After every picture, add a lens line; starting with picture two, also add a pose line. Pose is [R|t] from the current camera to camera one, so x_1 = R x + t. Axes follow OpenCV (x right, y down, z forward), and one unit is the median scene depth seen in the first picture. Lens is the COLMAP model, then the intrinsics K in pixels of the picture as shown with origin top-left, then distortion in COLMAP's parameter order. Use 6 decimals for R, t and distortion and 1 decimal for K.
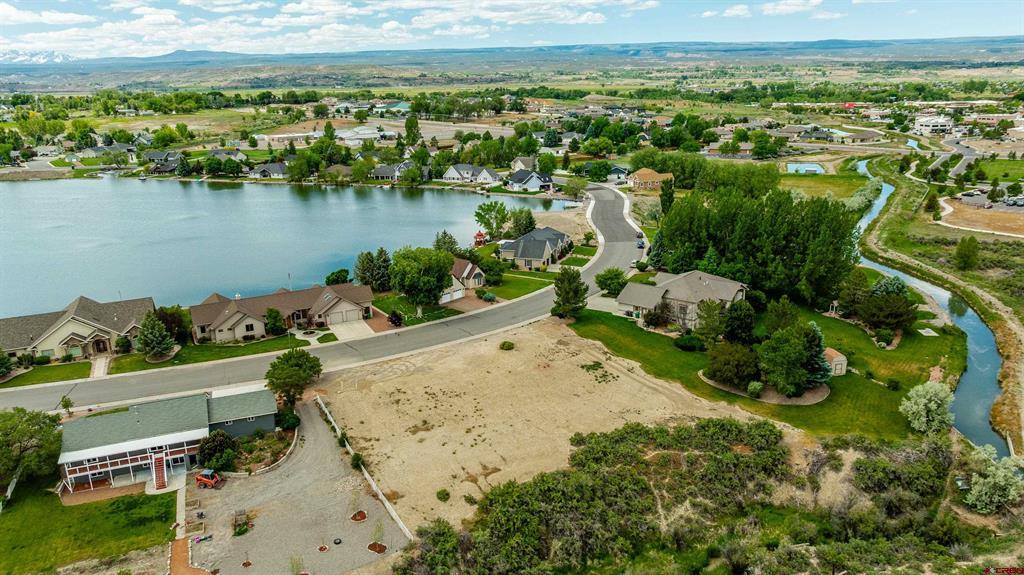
lens RADIAL K [[724.3, 0, 510.3], [0, 724.3, 290.3], [0, 0, 1]] dist [-0.036161, 0.034433]
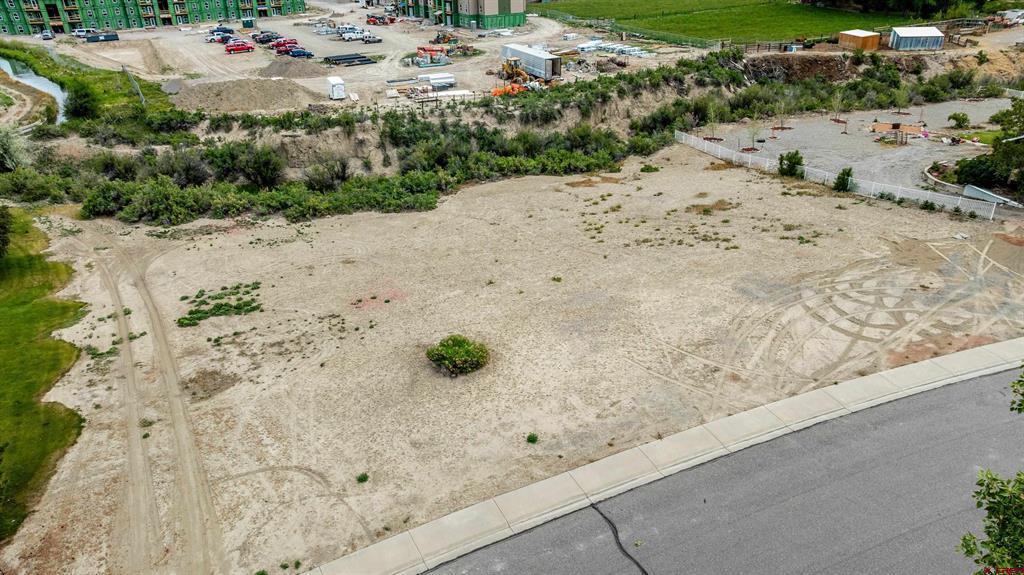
lens RADIAL K [[724.3, 0, 510.3], [0, 724.3, 290.3], [0, 0, 1]] dist [-0.036161, 0.034433]
pose [[-0.982894, -0.040000, 0.179776, -0.063797], [0.094310, 0.729121, 0.677855, -0.097927], [-0.158193, 0.683215, -0.712877, 1.147156]]
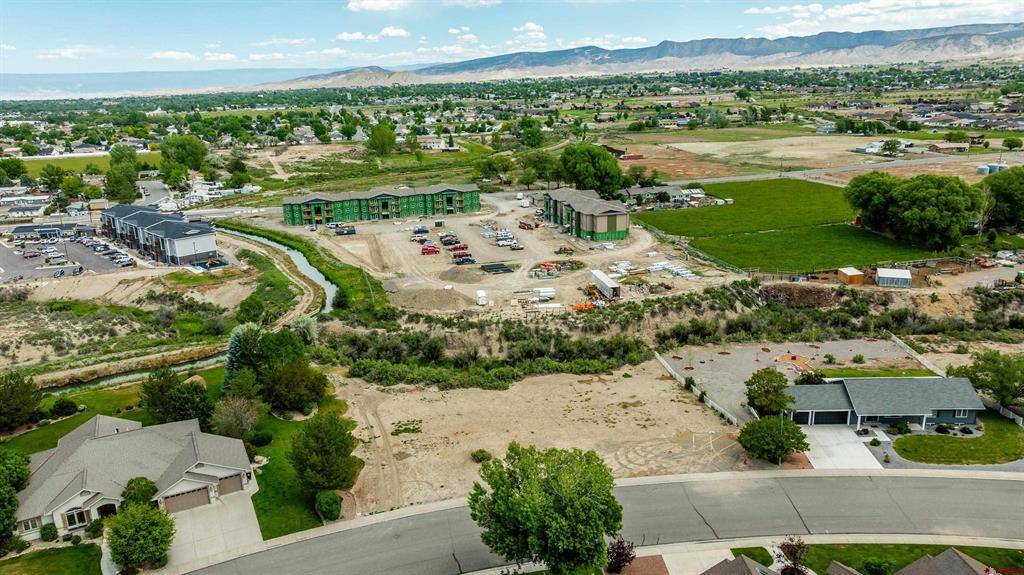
lens RADIAL K [[716.3, 0, 511.3], [0, 716.3, 310.4], [0, 0, 1]] dist [-0.035101, 0.038214]
pose [[-0.911957, -0.081236, 0.402164, -0.301921], [0.161827, 0.829516, 0.534523, -0.410736], [-0.377024, 0.552543, -0.743337, 1.425905]]
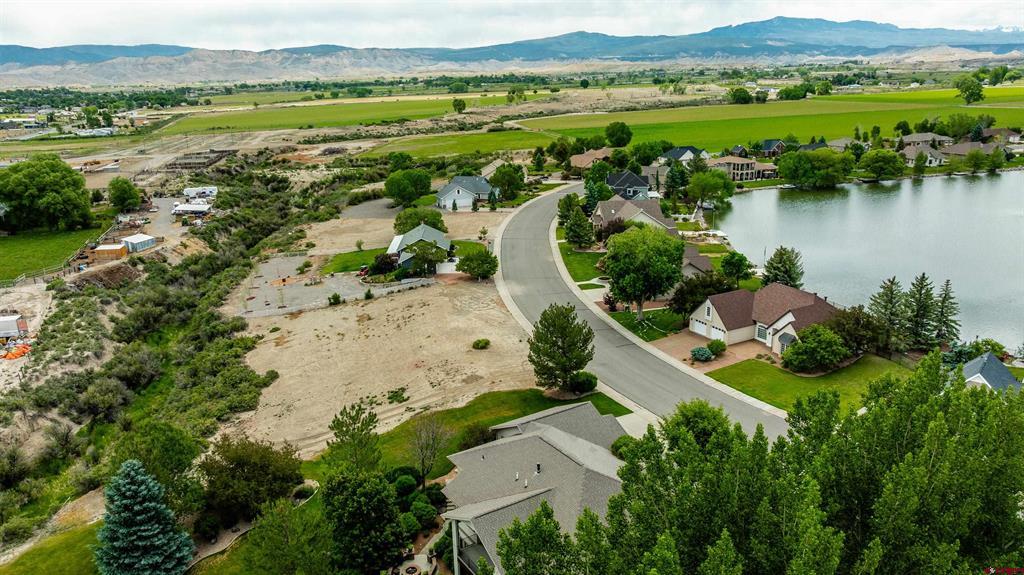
lens RADIAL K [[724.3, 0, 510.3], [0, 724.3, 290.3], [0, 0, 1]] dist [-0.036161, 0.034433]
pose [[-0.326581, 0.295688, -0.897727, 0.667264], [-0.235938, 0.894233, 0.380369, -0.278930], [0.915248, 0.336029, -0.222275, 1.177597]]
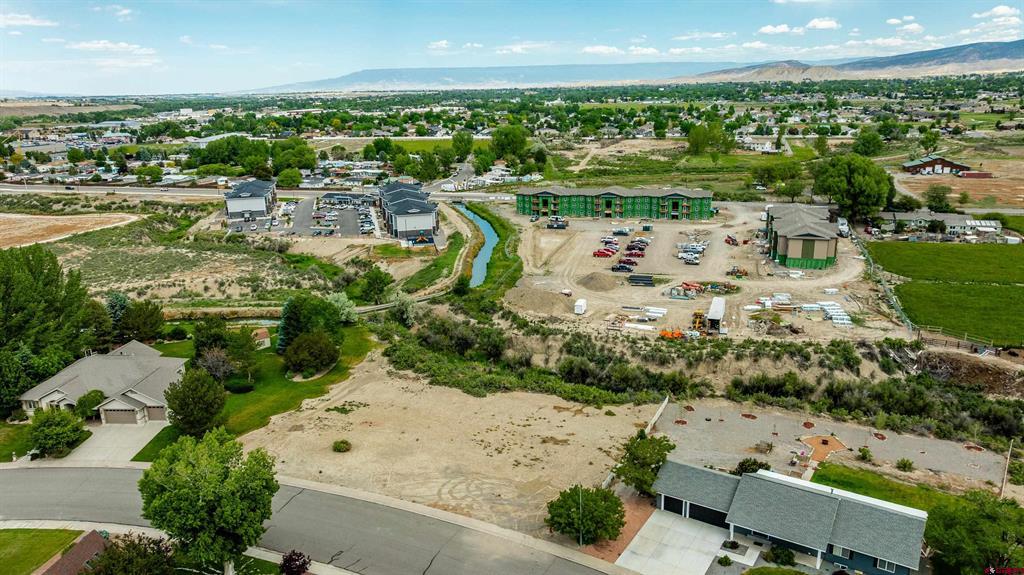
lens RADIAL K [[716.3, 0, 511.3], [0, 716.3, 310.4], [0, 0, 1]] dist [-0.035101, 0.038214]
pose [[-0.573508, -0.216219, 0.790151, -0.652710], [0.265575, 0.863375, 0.429016, -0.310968], [-0.774957, 0.455888, -0.437730, 1.117684]]
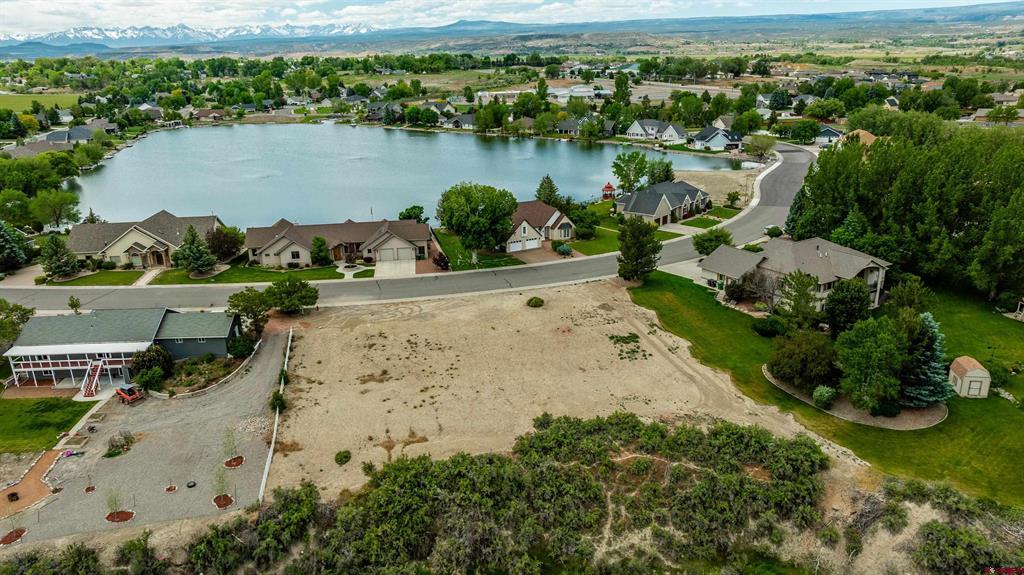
lens RADIAL K [[724.3, 0, 510.3], [0, 724.3, 290.3], [0, 0, 1]] dist [-0.036161, 0.034433]
pose [[0.939092, 0.107612, -0.326384, 0.239330], [-0.094953, 0.993988, 0.054522, 0.019940], [0.330289, -0.020210, 0.943663, 0.197205]]
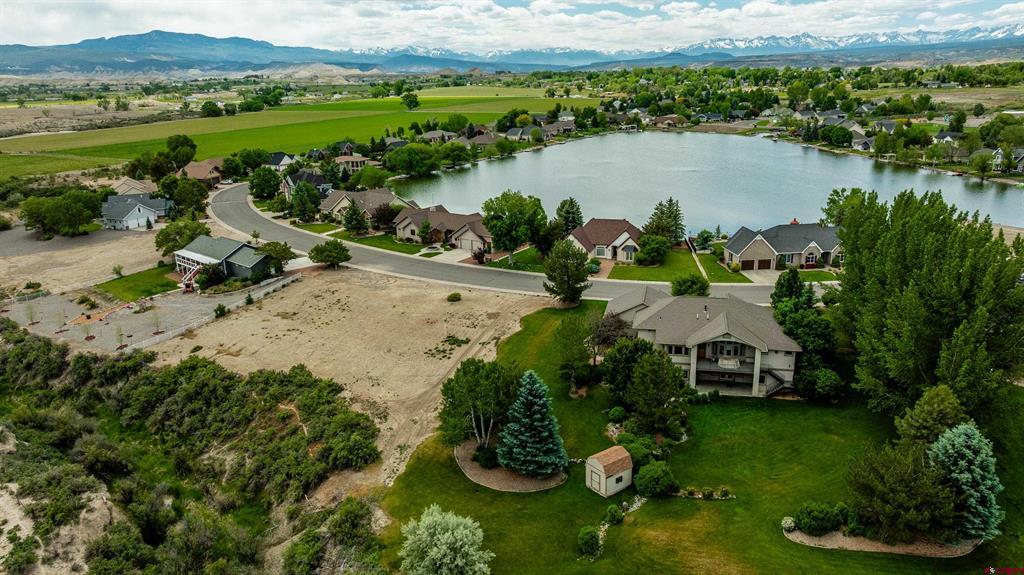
lens RADIAL K [[724.3, 0, 510.3], [0, 724.3, 290.3], [0, 0, 1]] dist [-0.036161, 0.034433]
pose [[0.428597, 0.267076, -0.863119, 0.838927], [-0.240940, 0.954502, 0.175710, -0.115848], [0.870777, 0.132651, 0.473446, 0.611305]]
